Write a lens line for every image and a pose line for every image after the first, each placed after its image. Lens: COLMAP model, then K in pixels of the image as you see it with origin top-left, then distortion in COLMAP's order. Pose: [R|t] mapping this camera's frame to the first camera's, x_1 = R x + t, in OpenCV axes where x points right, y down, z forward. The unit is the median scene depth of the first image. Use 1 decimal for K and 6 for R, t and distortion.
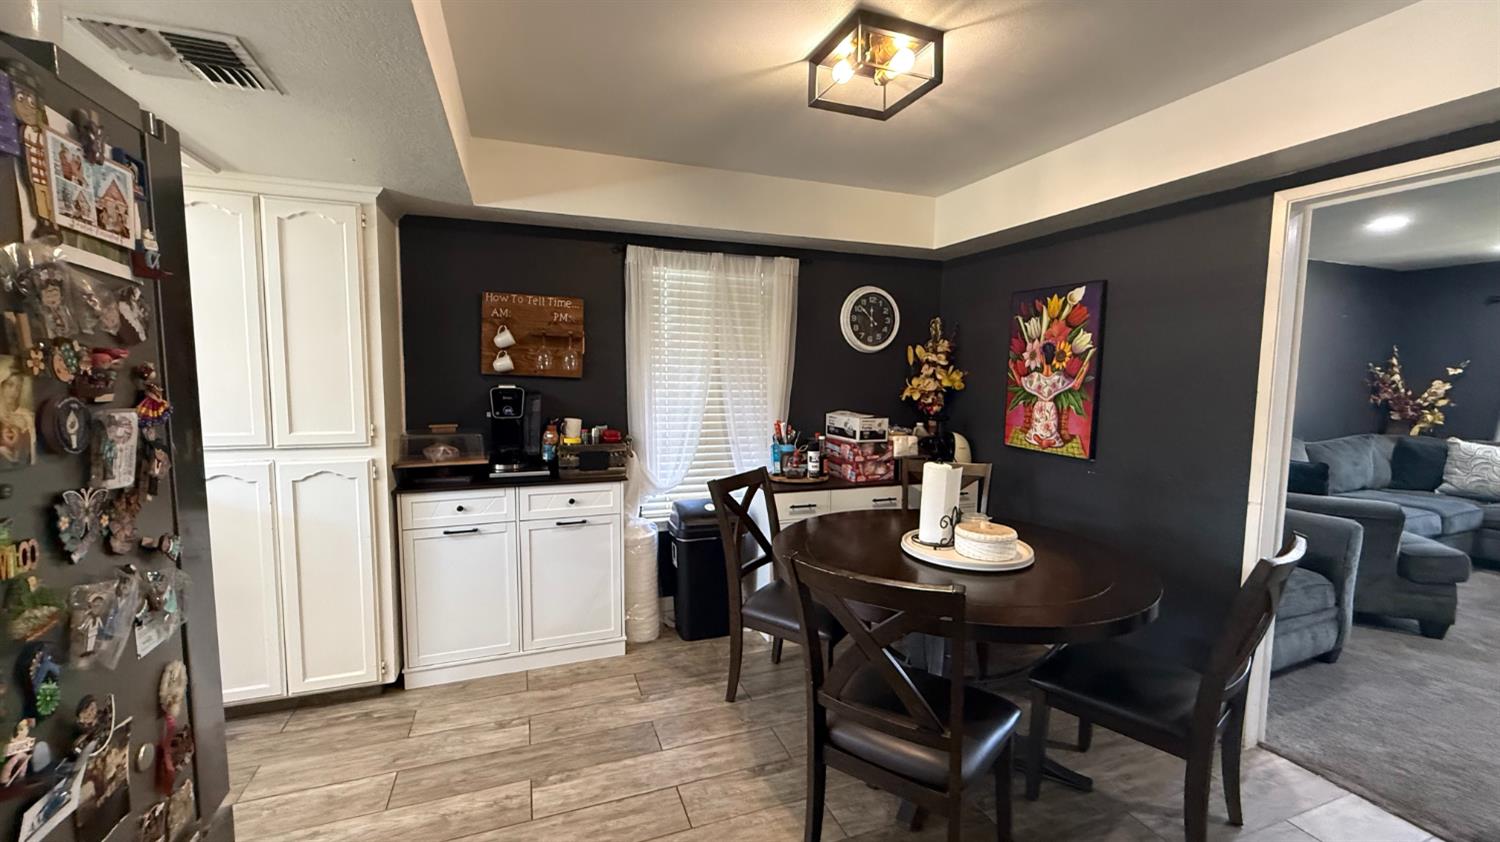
lens RADIAL K [[599.9, 0, 753.4], [0, 599.9, 424.9], [0, 0, 1]] dist [0.003024, 0.000193]
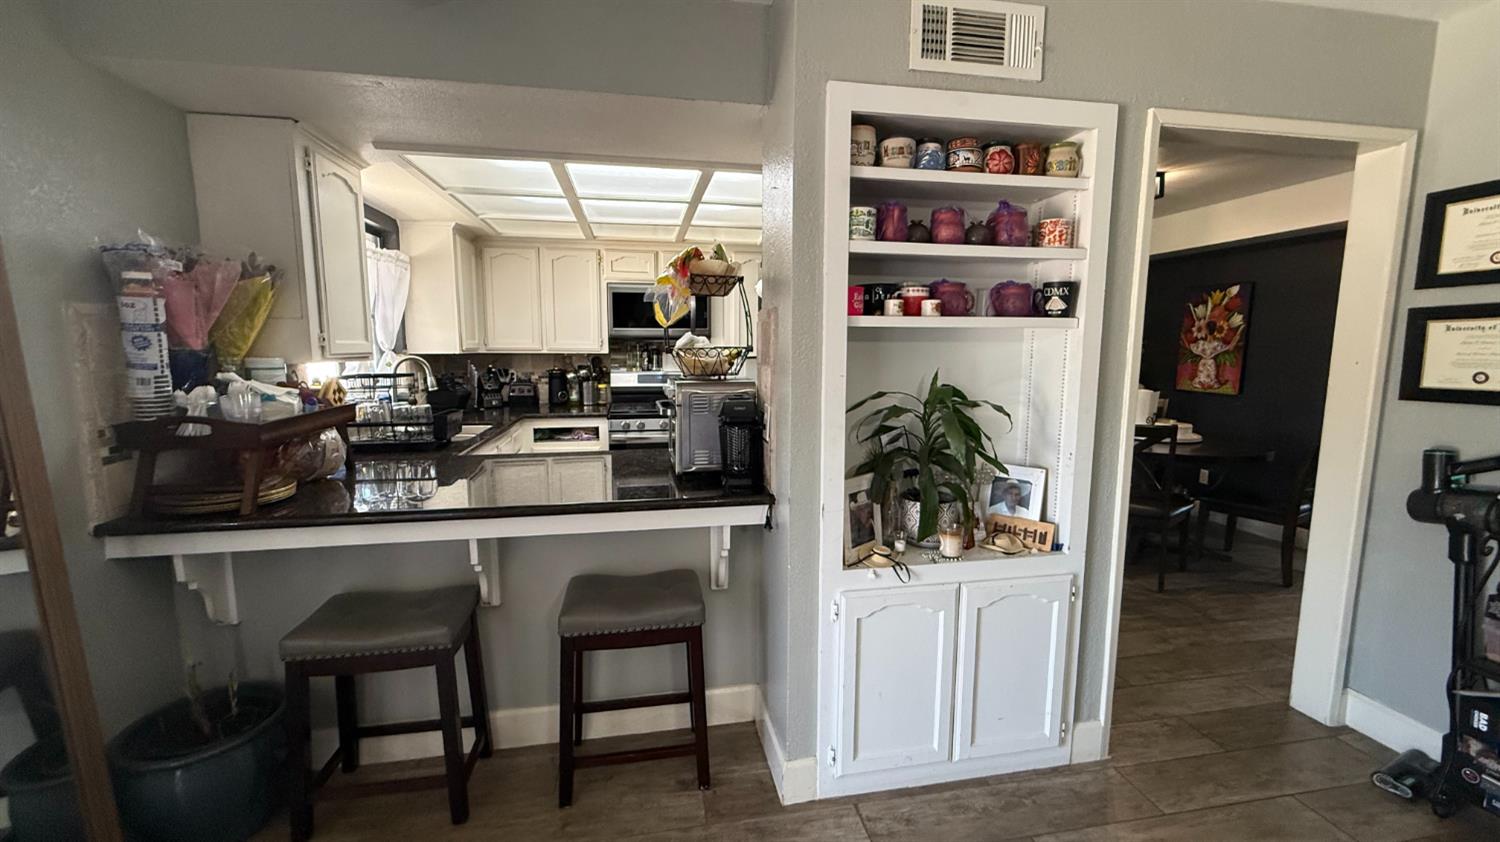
lens RADIAL K [[599.9, 0, 747.1], [0, 599.9, 422.2], [0, 0, 1]] dist [0.003024, 0.000193]
pose [[0.983438, 0.014016, -0.180702, -0.614408], [-0.007318, 0.999263, 0.037681, 0.112743], [0.181097, -0.035735, 0.982816, -1.143553]]
